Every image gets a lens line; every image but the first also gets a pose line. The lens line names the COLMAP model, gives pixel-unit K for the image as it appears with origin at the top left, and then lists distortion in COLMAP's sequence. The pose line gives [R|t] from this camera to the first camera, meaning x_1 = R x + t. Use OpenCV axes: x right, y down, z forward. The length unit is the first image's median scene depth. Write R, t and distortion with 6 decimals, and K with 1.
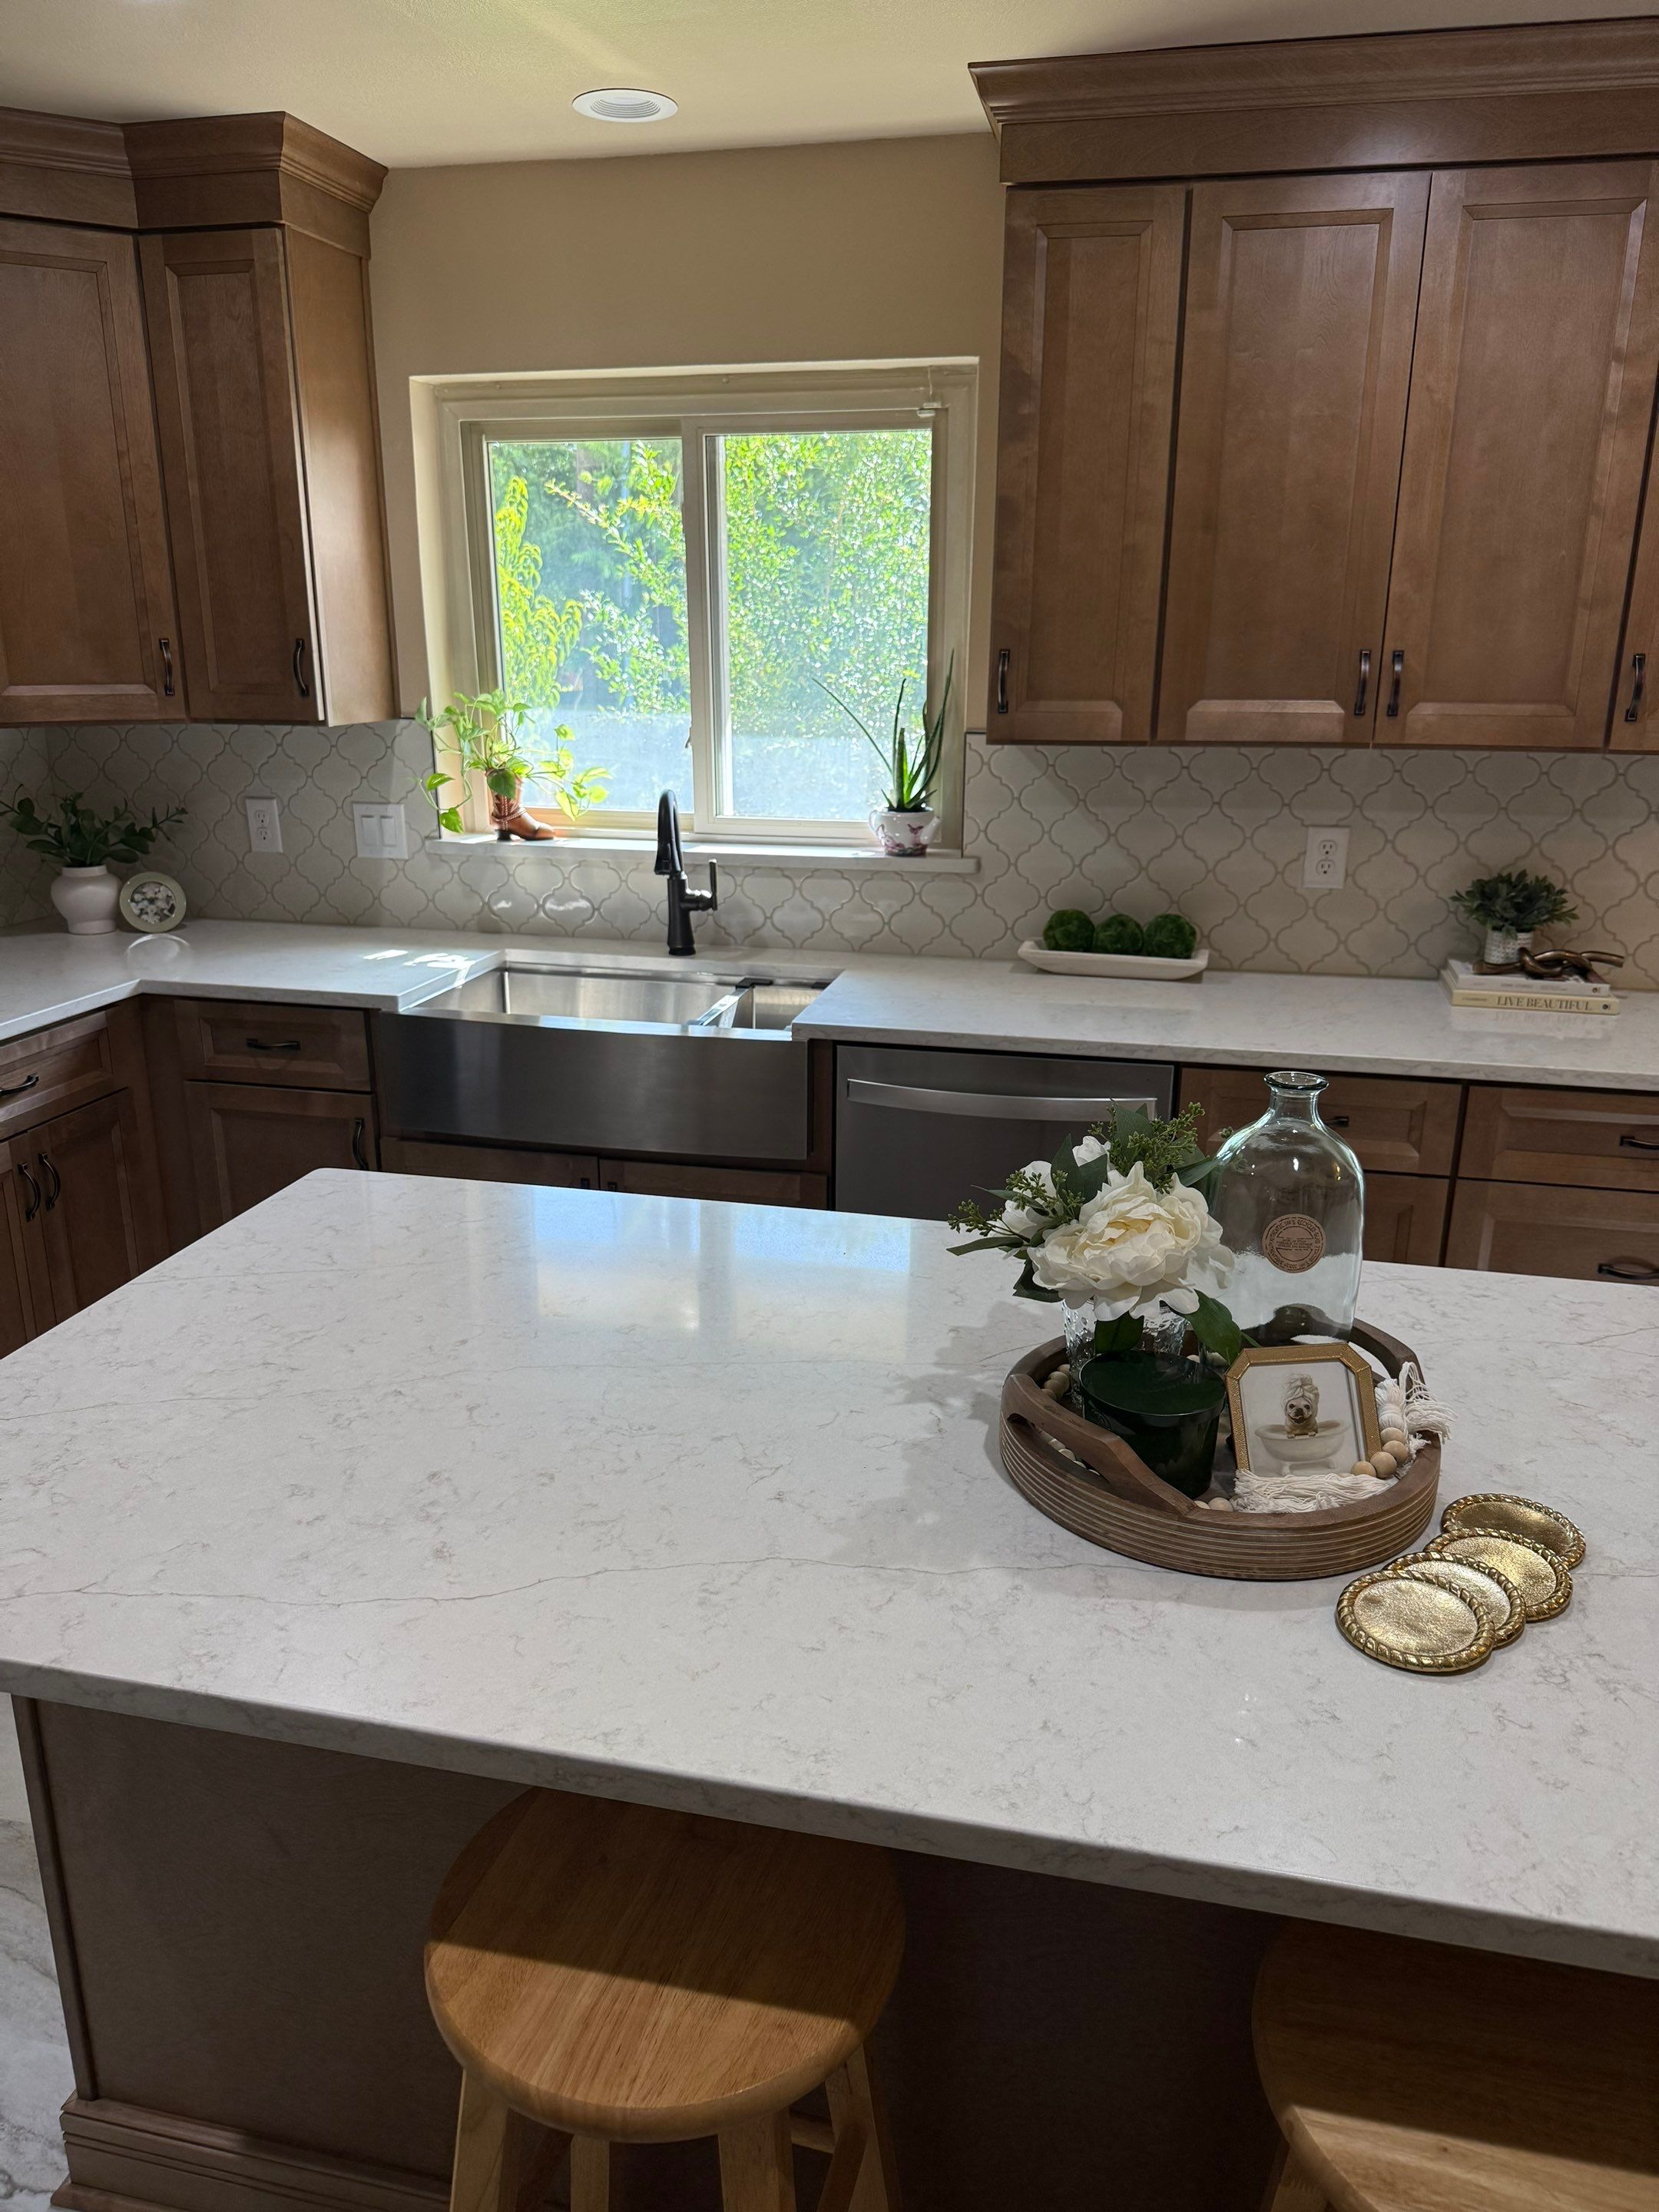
lens RADIAL K [[1562.6, 0, 821.3], [0, 1562.6, 1108.6], [0, 0, 1]] dist [0.048295, -0.062033]
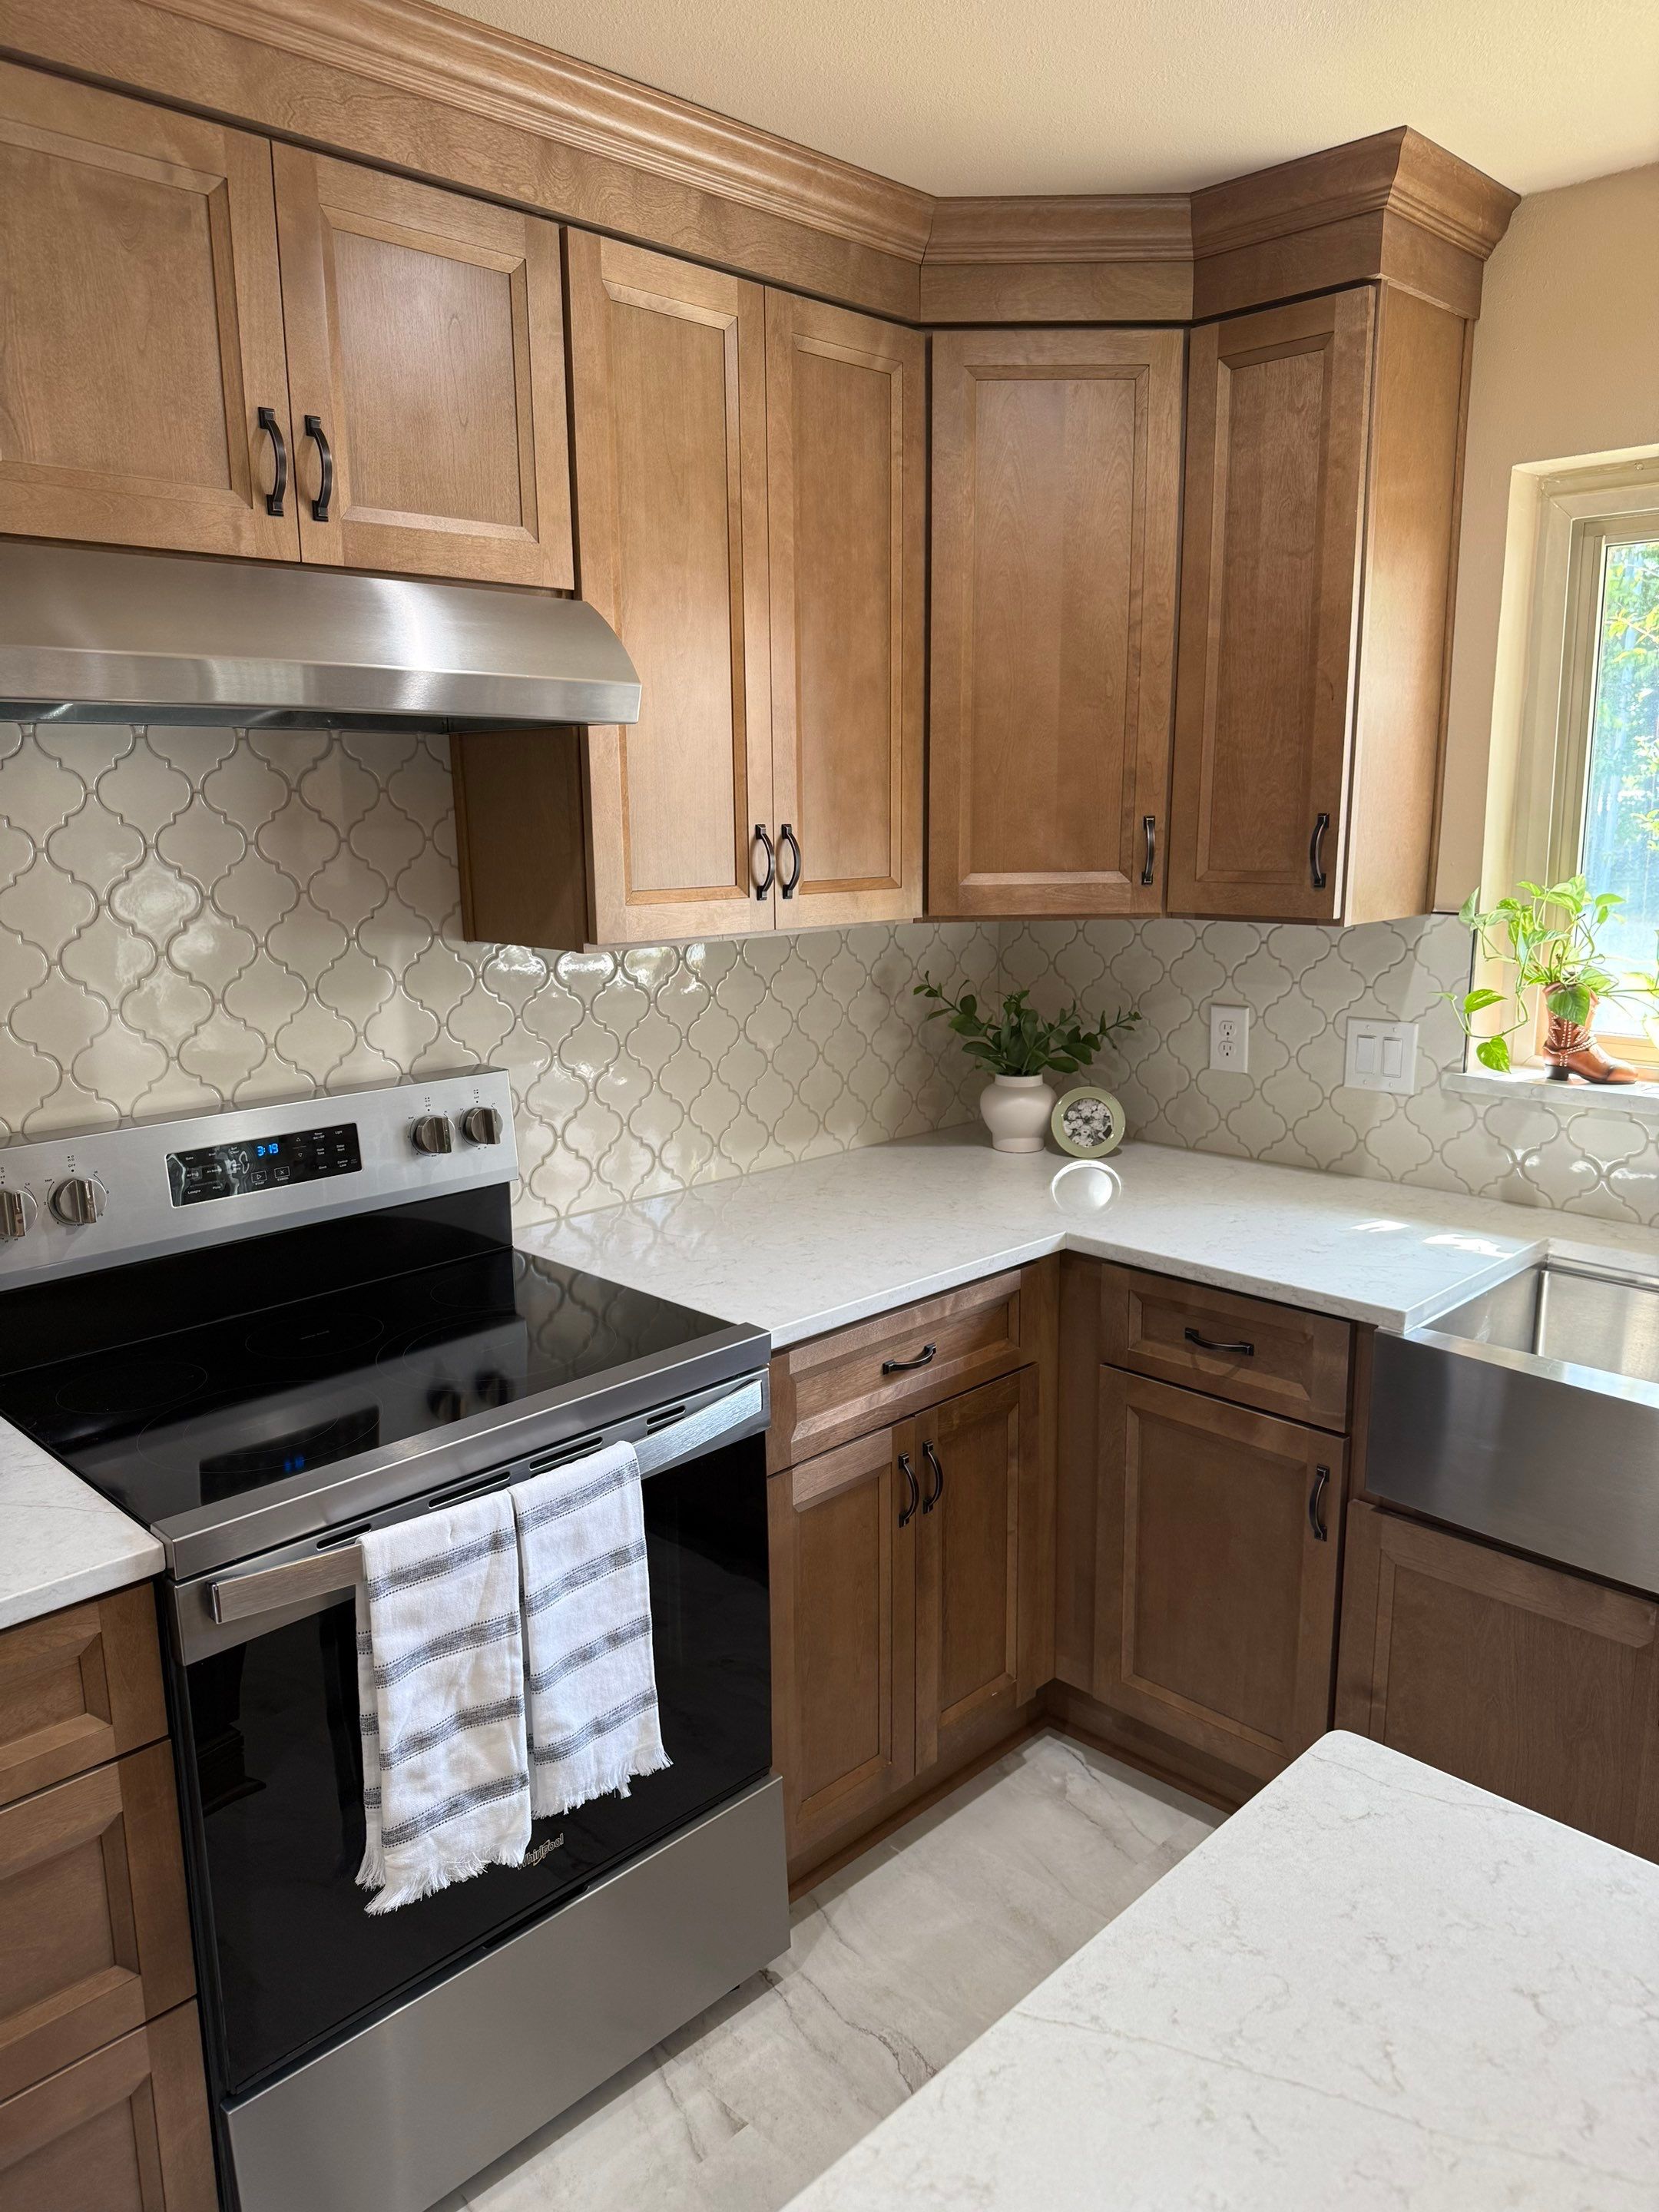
lens RADIAL K [[1550.2, 0, 829.5], [0, 1550.2, 1106.0], [0, 0, 1]] dist [0.114718, -0.165018]
pose [[0.851476, 0.090445, -0.516535, -0.131316], [-0.140744, 0.988289, -0.058959, -0.081692], [0.505153, 0.122901, 0.854234, 0.253326]]
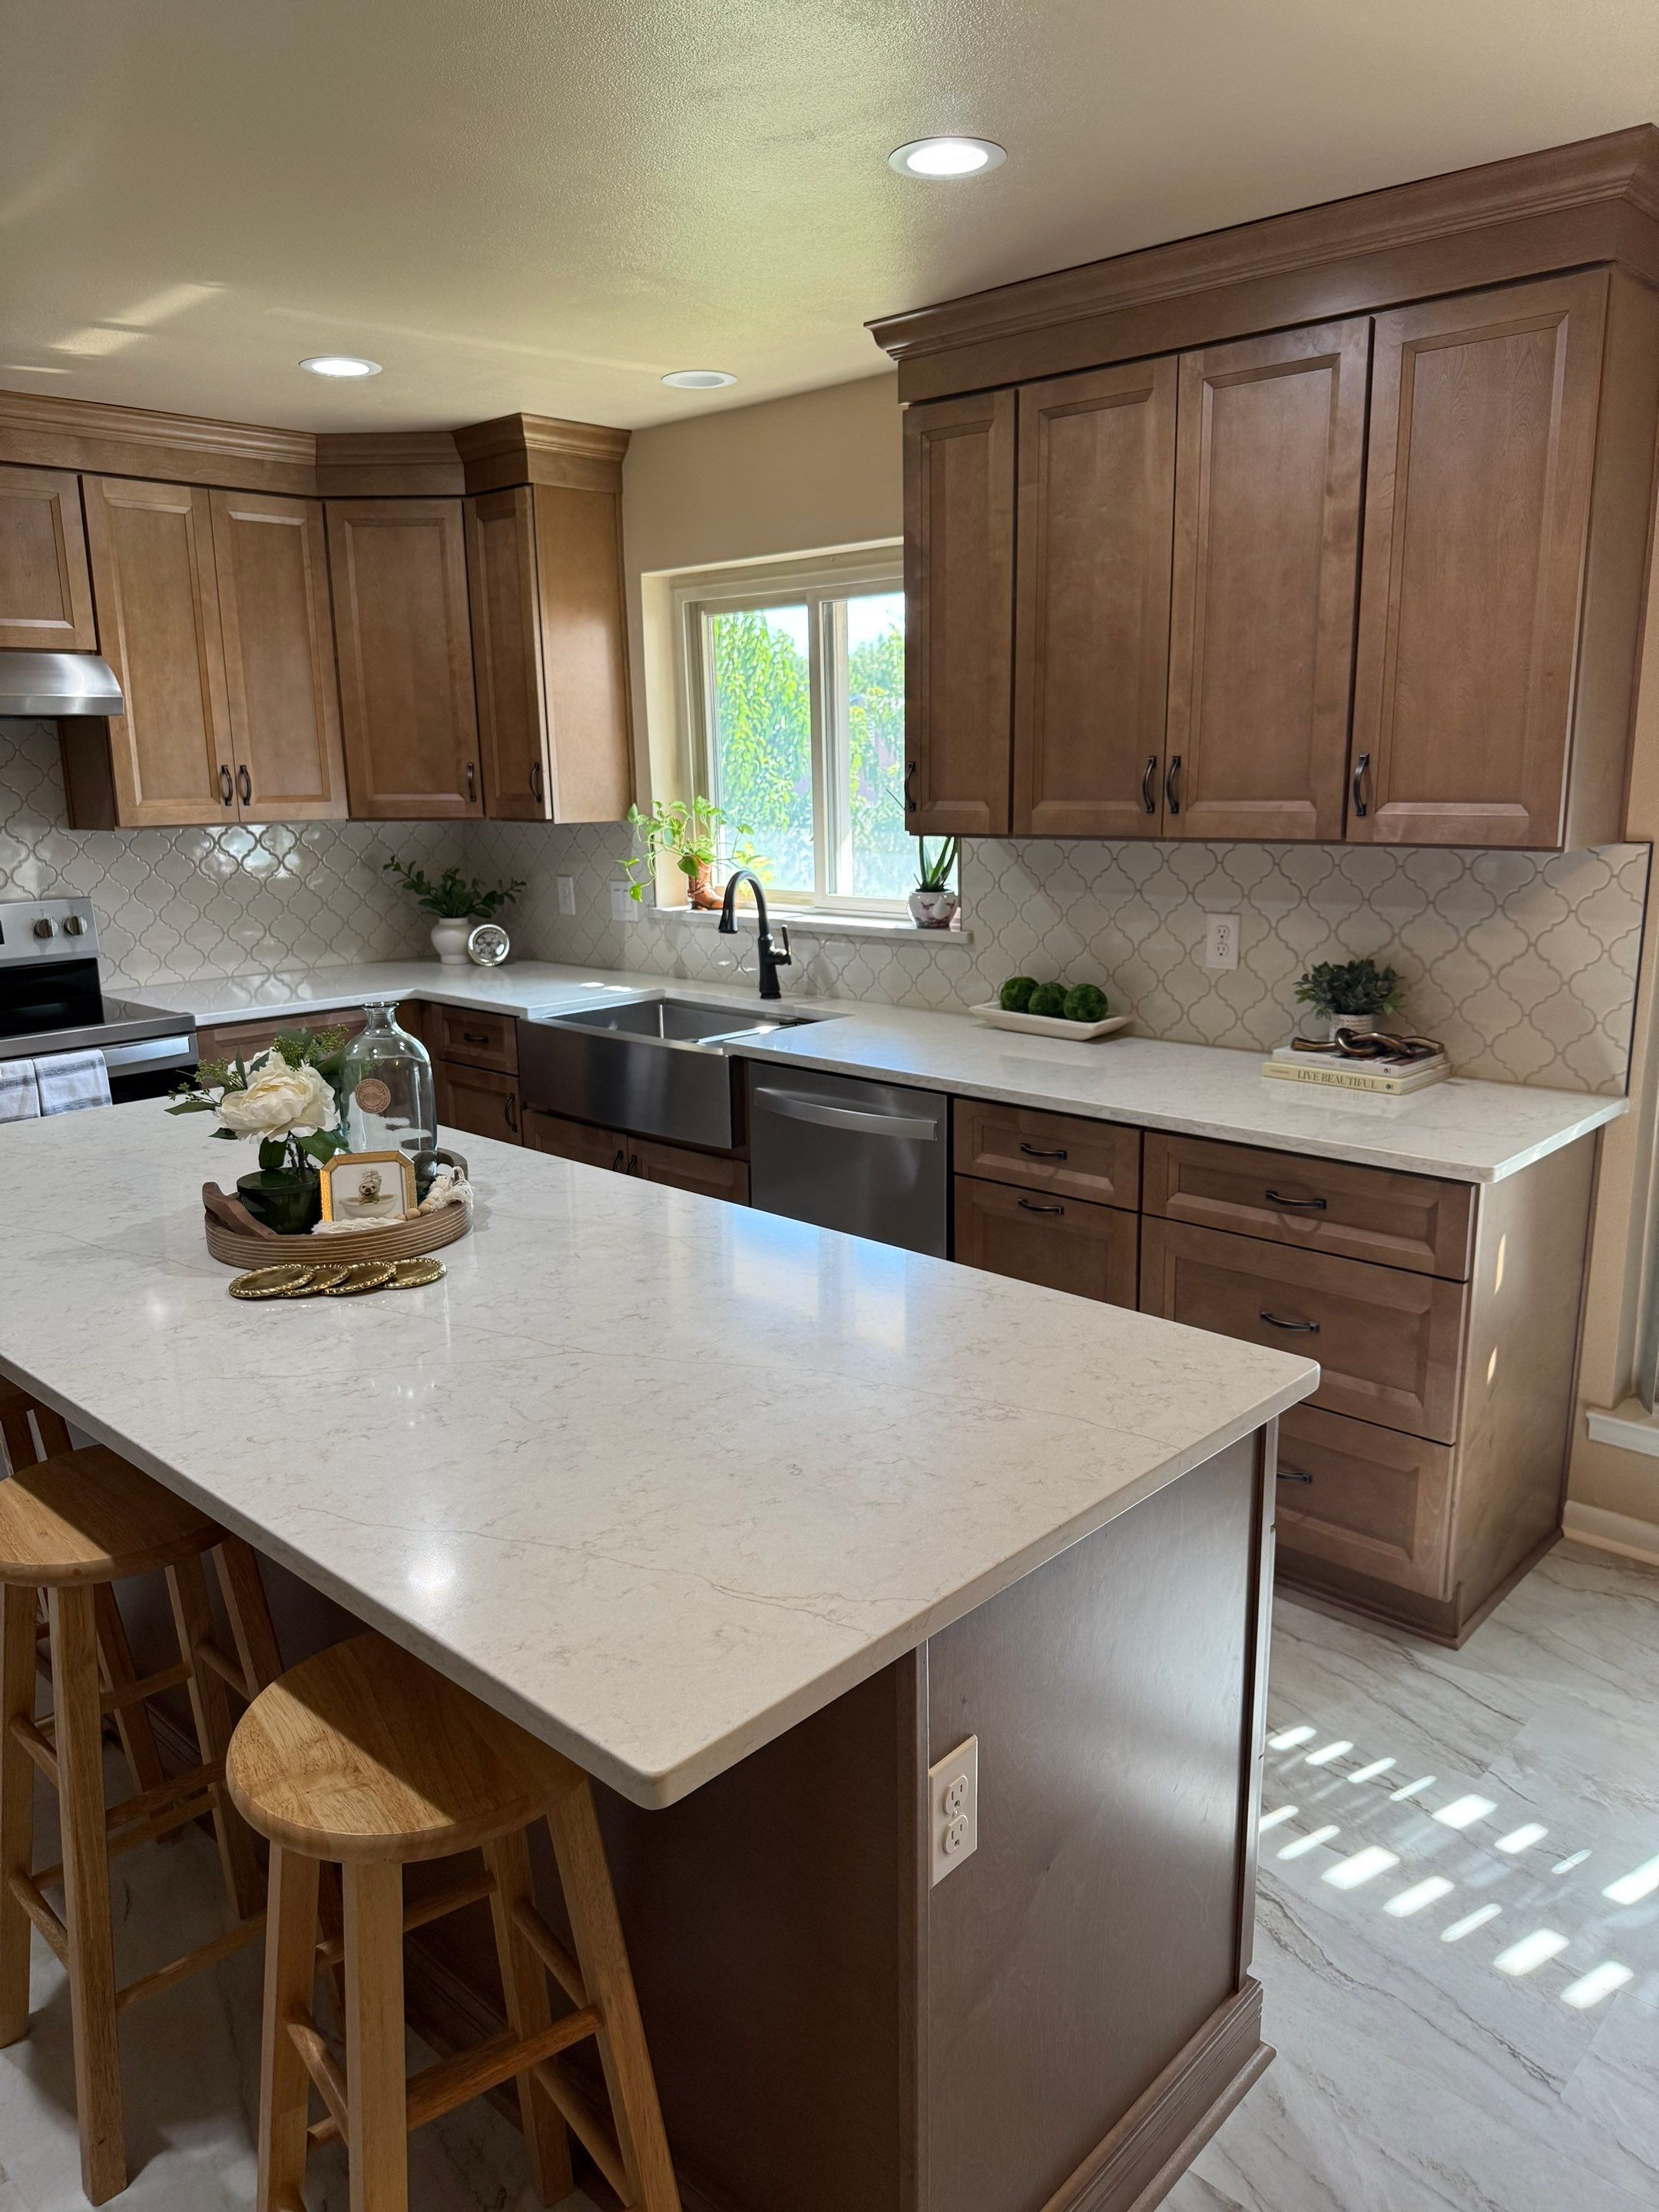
lens RADIAL K [[1562.6, 0, 821.3], [0, 1562.6, 1108.6], [0, 0, 1]] dist [0.048295, -0.062033]
pose [[0.860232, 0.094649, -0.501041, 0.650150], [-0.130082, 0.990844, -0.036162, 0.033725], [0.493030, 0.096284, 0.864668, -0.077456]]
